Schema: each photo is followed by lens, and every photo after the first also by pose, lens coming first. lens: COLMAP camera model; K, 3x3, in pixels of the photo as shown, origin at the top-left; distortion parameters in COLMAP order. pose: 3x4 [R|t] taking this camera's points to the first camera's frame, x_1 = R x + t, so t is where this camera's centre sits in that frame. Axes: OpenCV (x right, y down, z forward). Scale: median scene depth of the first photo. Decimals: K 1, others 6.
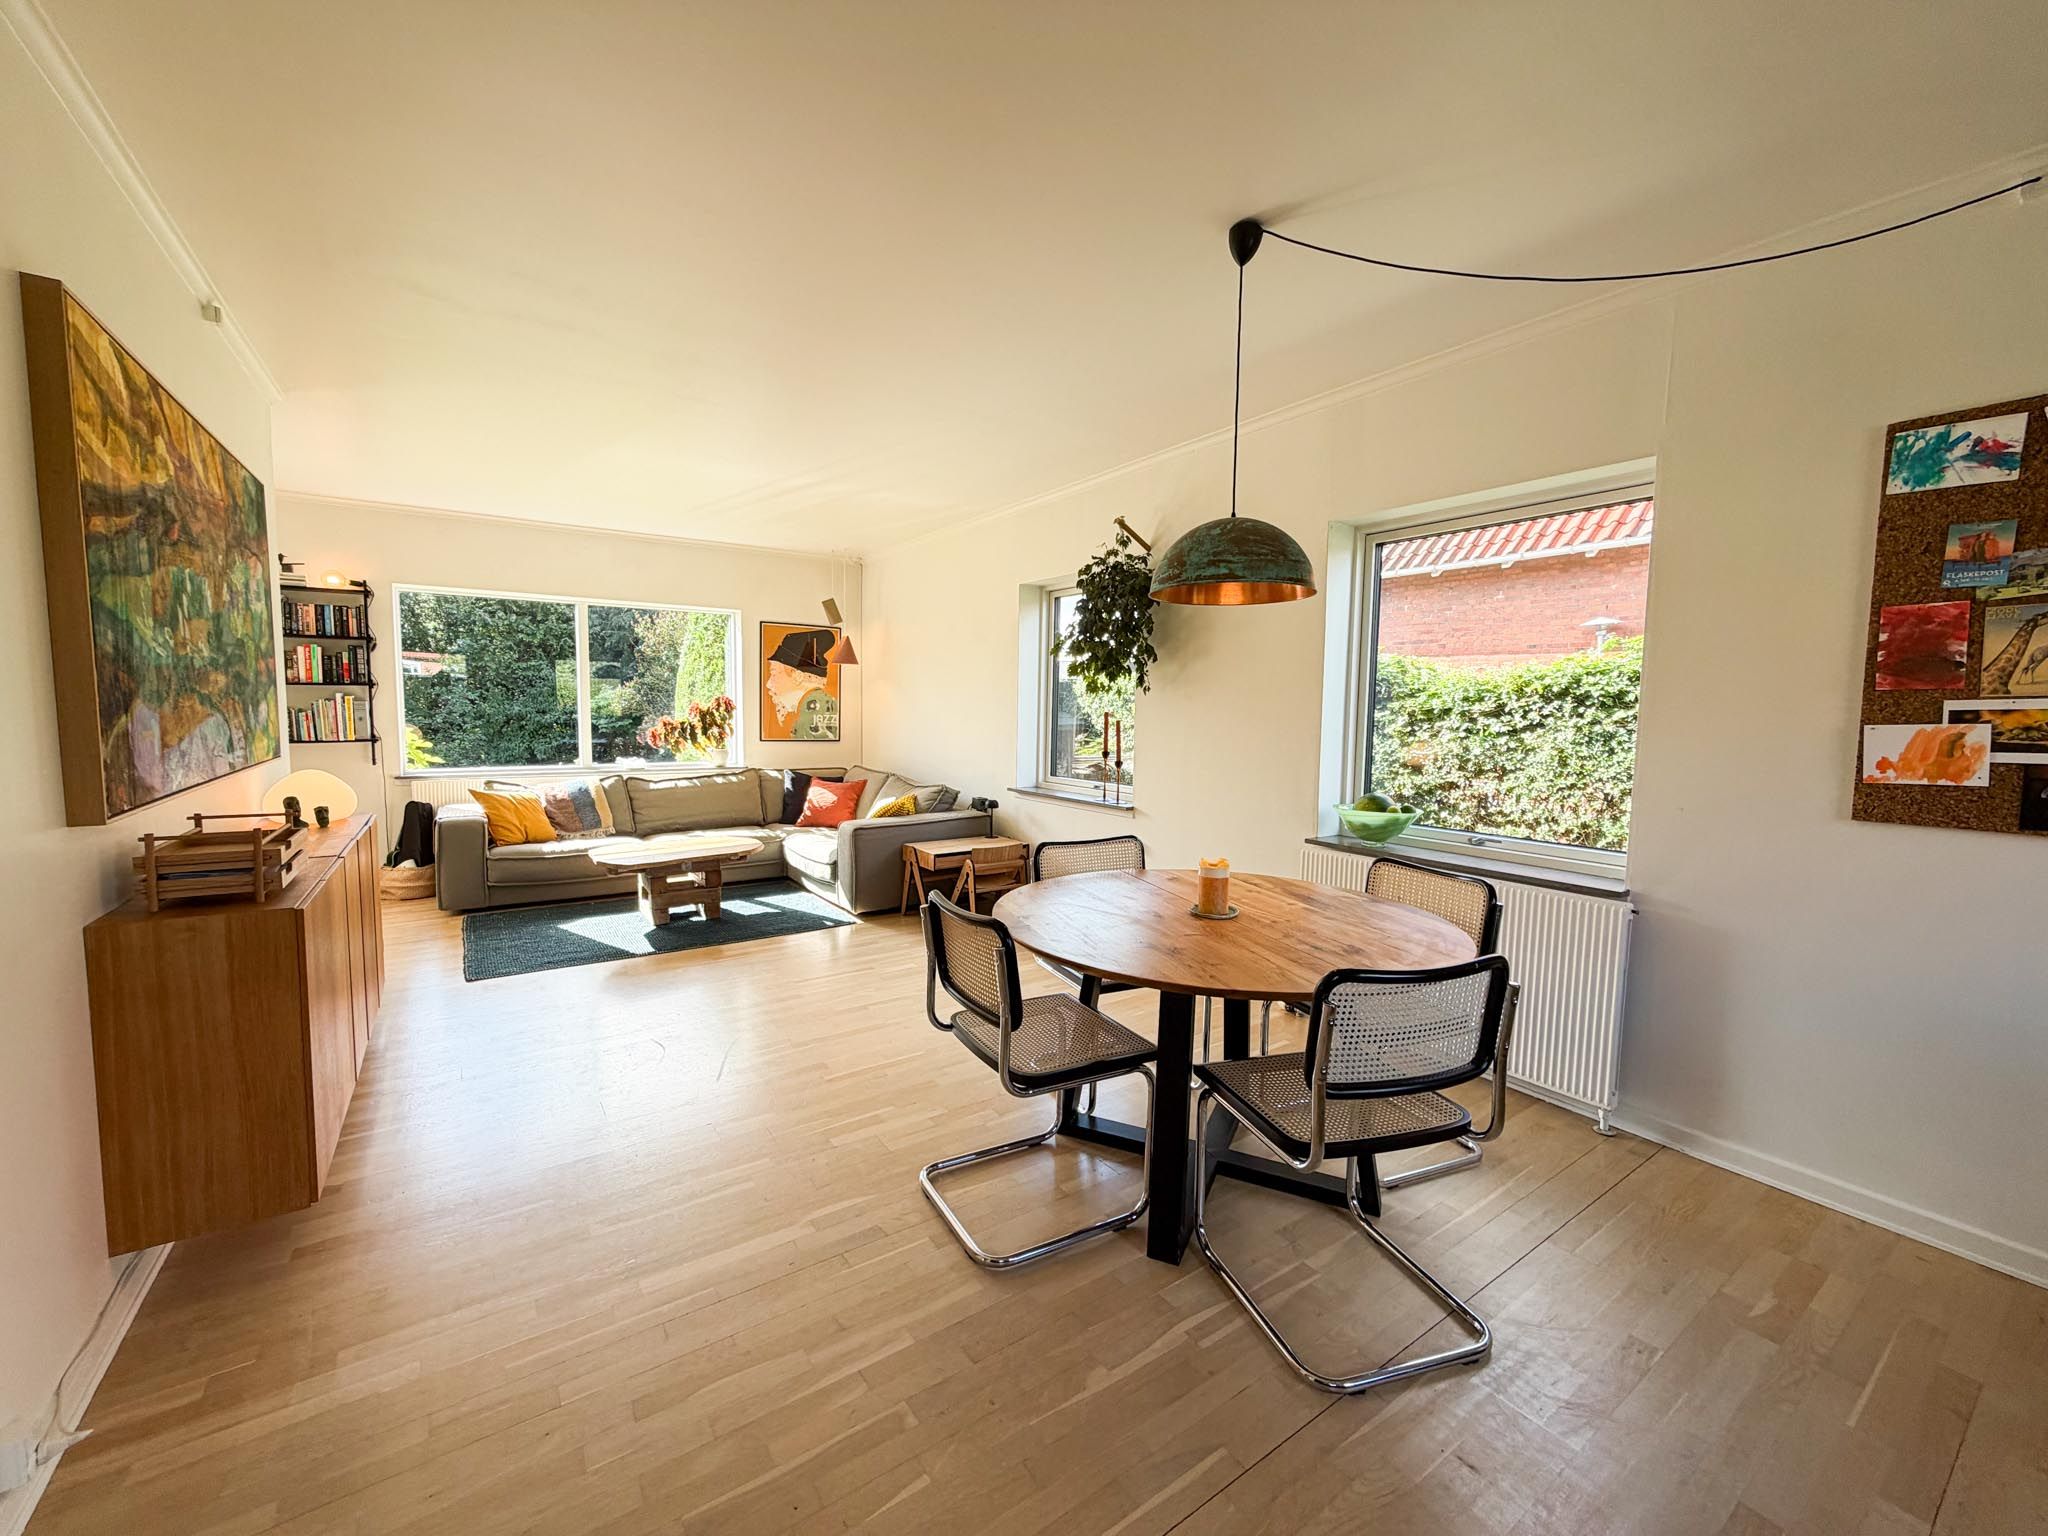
lens RADIAL K [[812.7, 0, 1016.5], [0, 812.7, 770.4], [0, 0, 1]] dist [-0.001666, -0.000273]
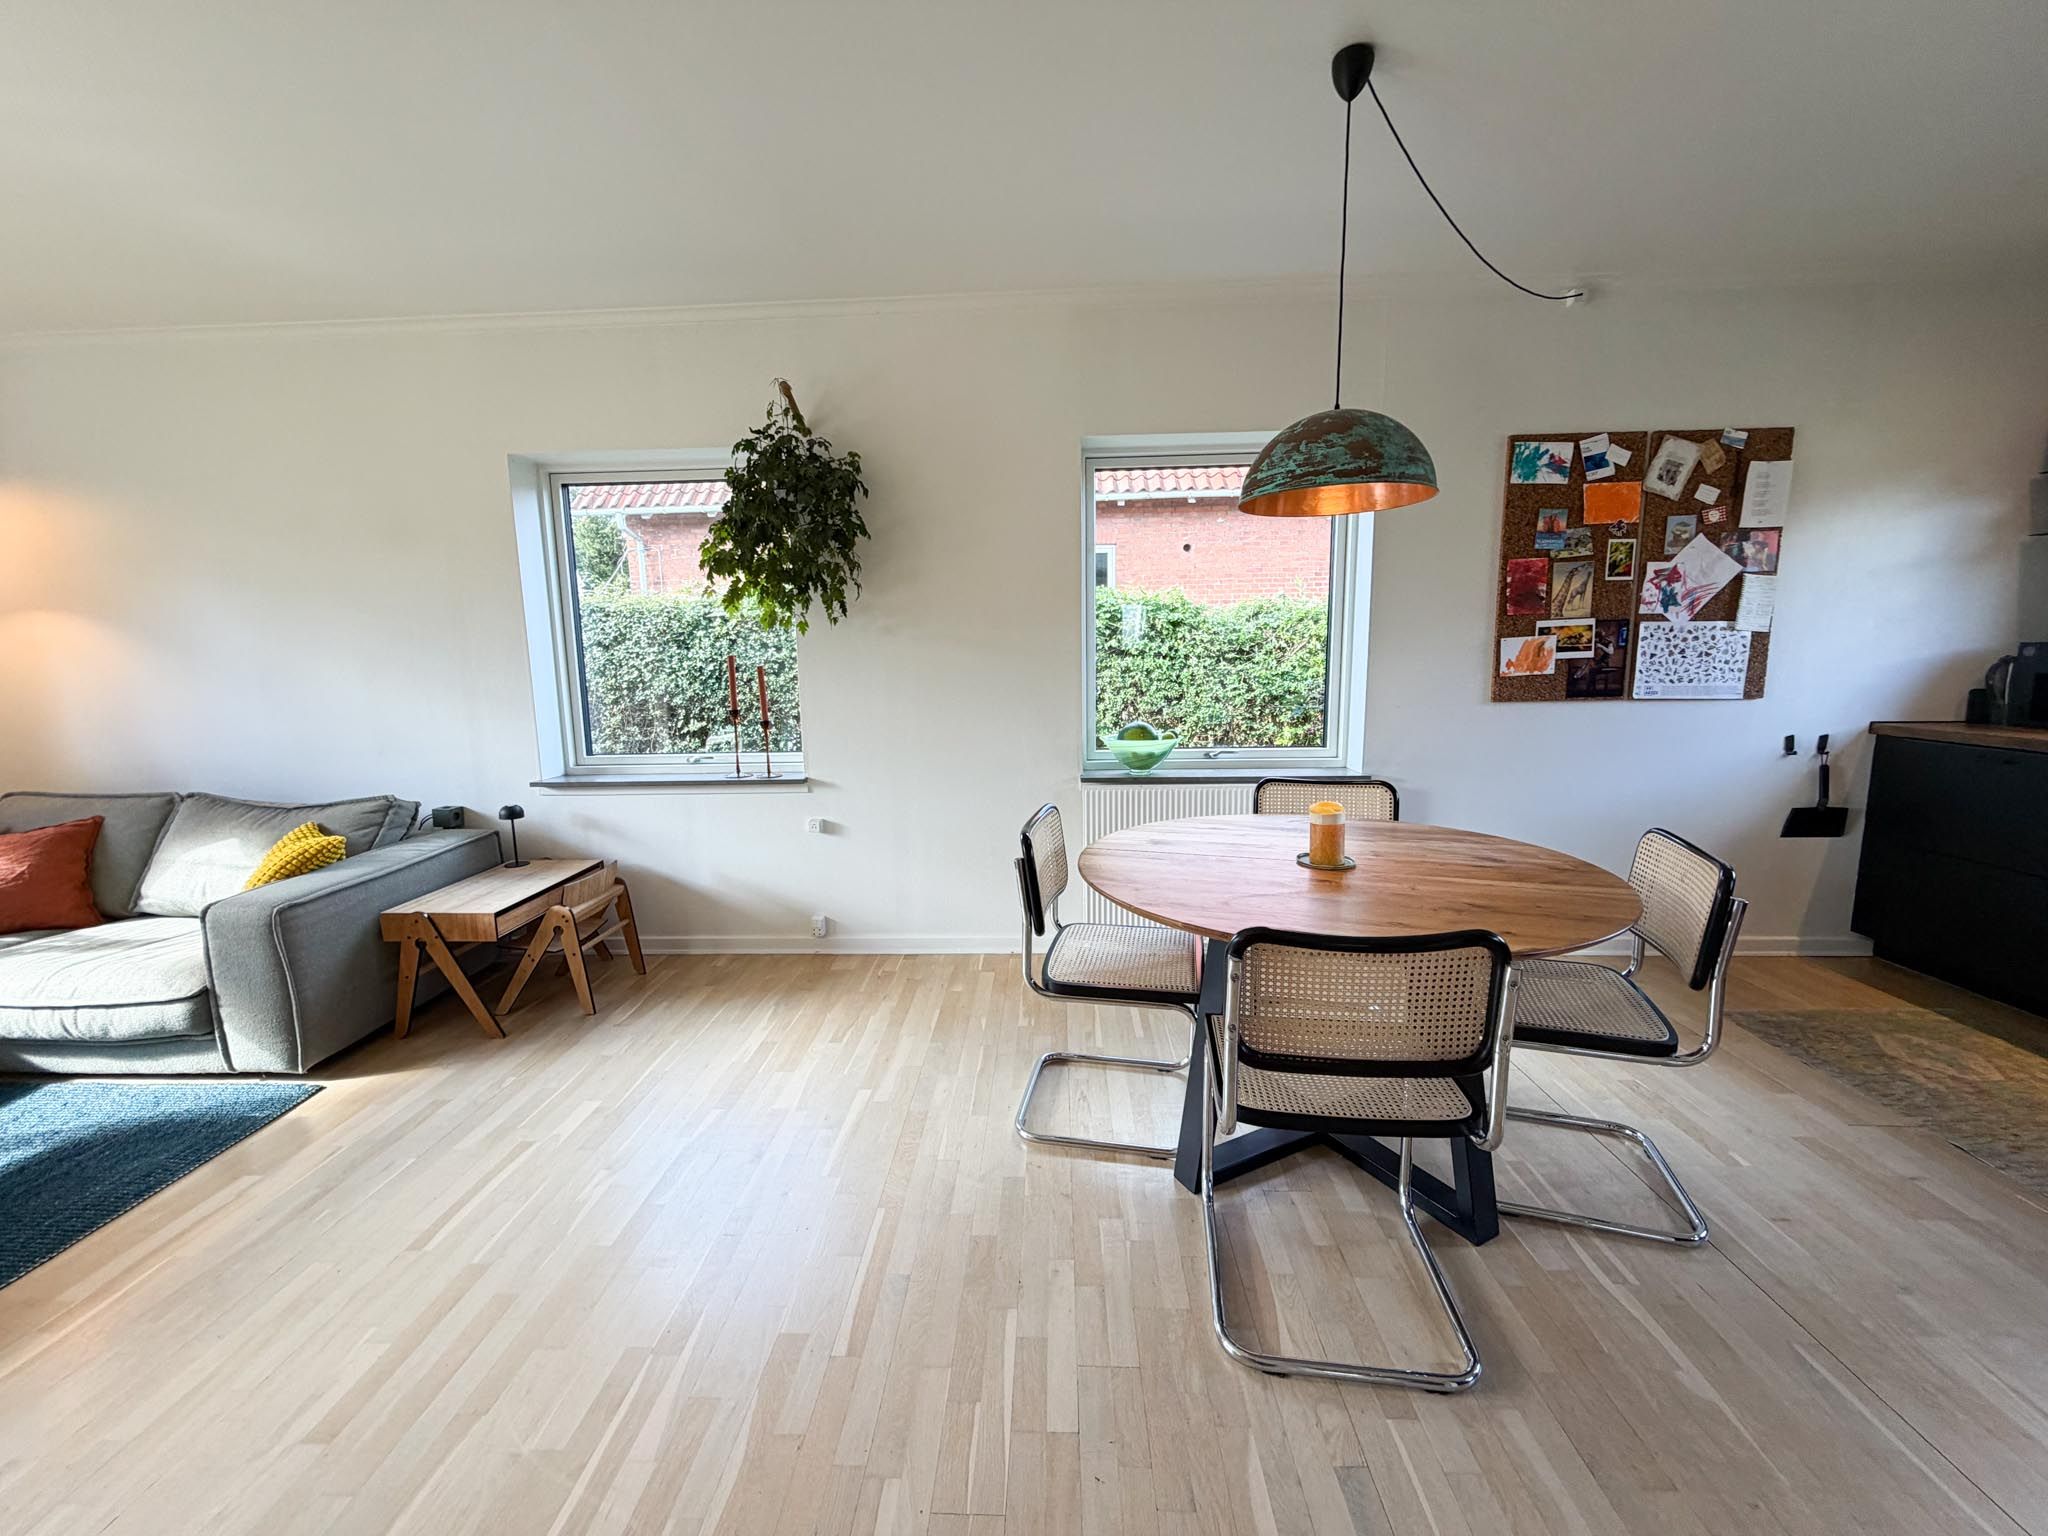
lens RADIAL K [[812.7, 0, 1016.5], [0, 812.7, 770.4], [0, 0, 1]] dist [-0.001666, -0.000273]
pose [[0.598569, -0.143810, 0.788057, -0.291263], [0.090083, 0.989598, 0.112165, -0.025556], [-0.795990, 0.003852, 0.605298, 0.323469]]
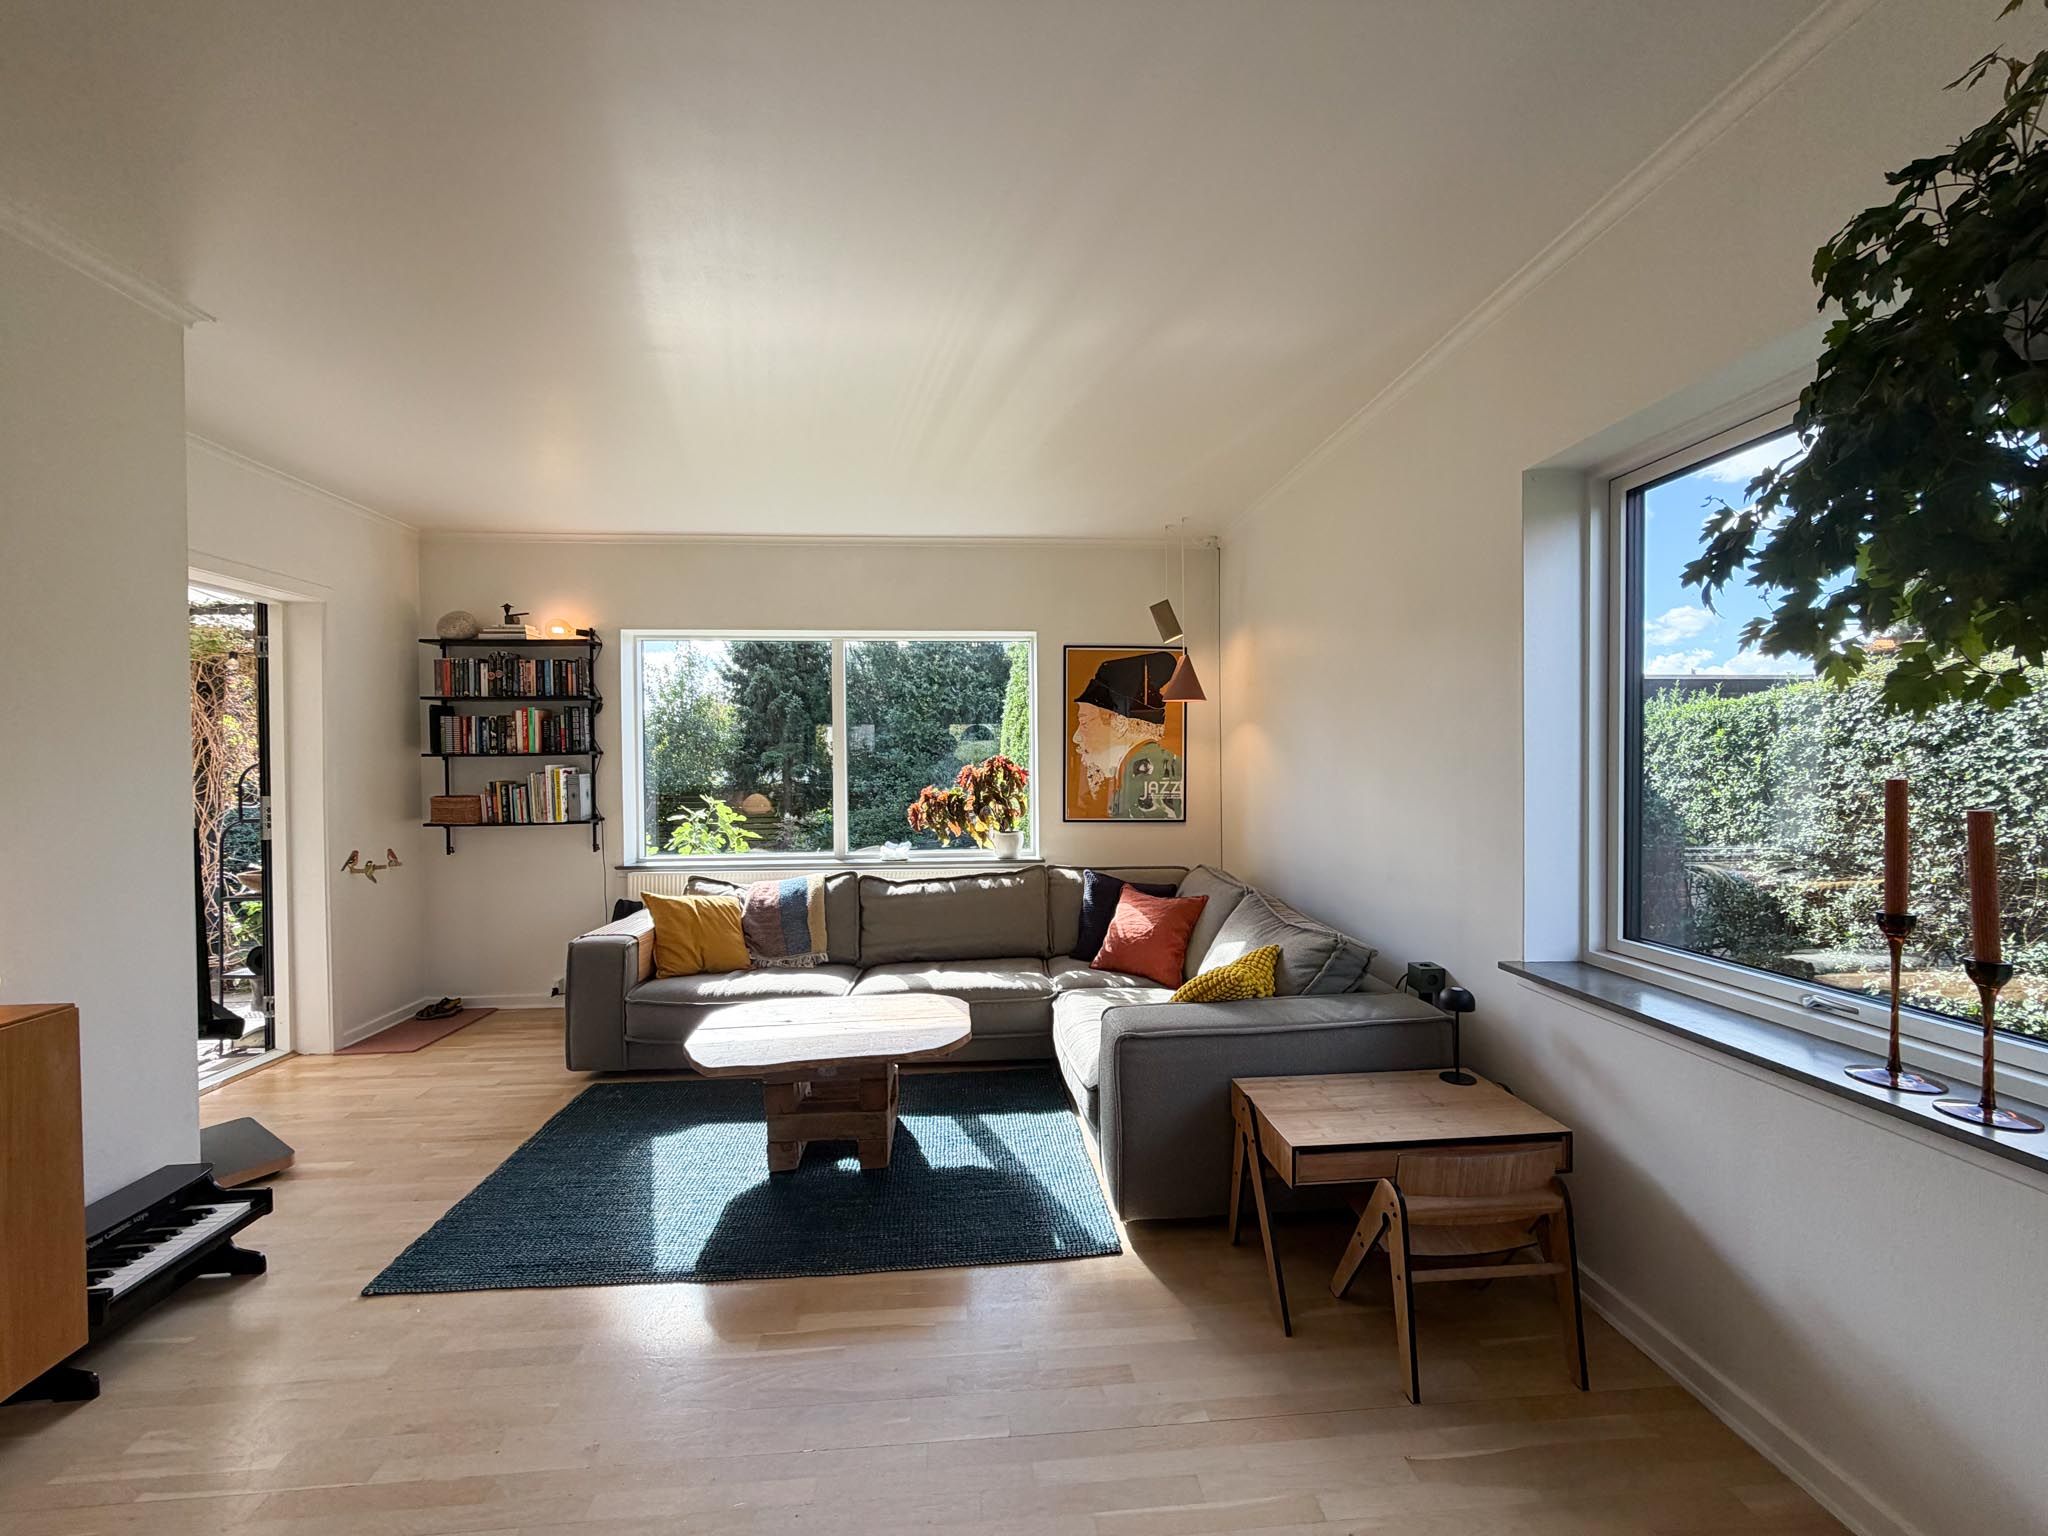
lens RADIAL K [[812.7, 0, 1016.5], [0, 812.7, 770.4], [0, 0, 1]] dist [-0.001666, -0.000273]
pose [[0.866887, -0.016370, -0.498236, -0.017570], [-0.019262, 0.997614, -0.066293, -0.044681], [0.498132, 0.067065, 0.864503, 0.530654]]
